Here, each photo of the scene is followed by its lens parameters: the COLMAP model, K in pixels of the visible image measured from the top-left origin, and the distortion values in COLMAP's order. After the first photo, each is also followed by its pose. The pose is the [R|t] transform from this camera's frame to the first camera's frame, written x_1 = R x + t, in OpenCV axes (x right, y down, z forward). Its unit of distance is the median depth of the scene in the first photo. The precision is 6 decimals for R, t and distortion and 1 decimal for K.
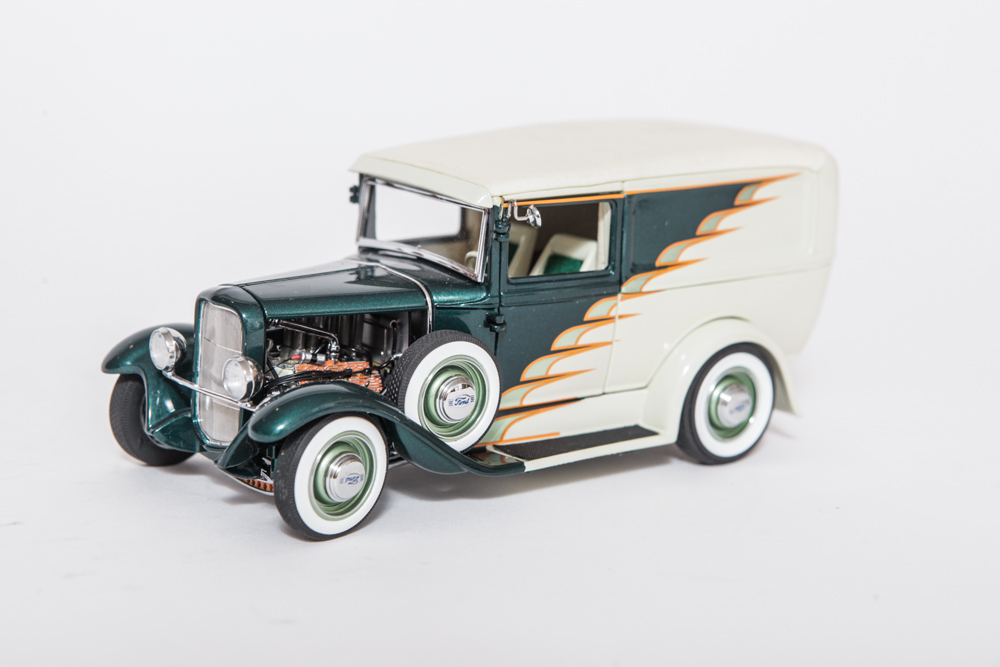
lens RADIAL K [[2008.5, 0, 500.0], [0, 2008.5, 333.5], [0, 0, 1]] dist [0.519707, 0.015361]
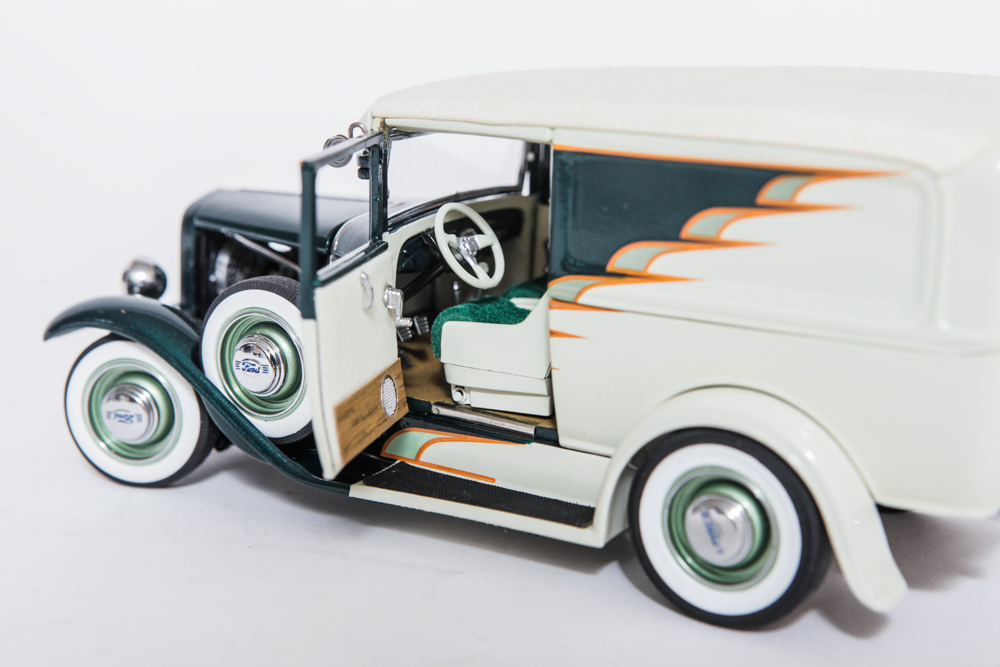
lens RADIAL K [[2008.5, 0, 500.0], [0, 2008.5, 333.5], [0, 0, 1]] dist [0.519707, 0.015361]
pose [[0.366210, 0.186819, -0.911586, 0.689901], [-0.213597, 0.970358, 0.113056, -0.083223], [0.905686, 0.153309, 0.395259, 0.750124]]
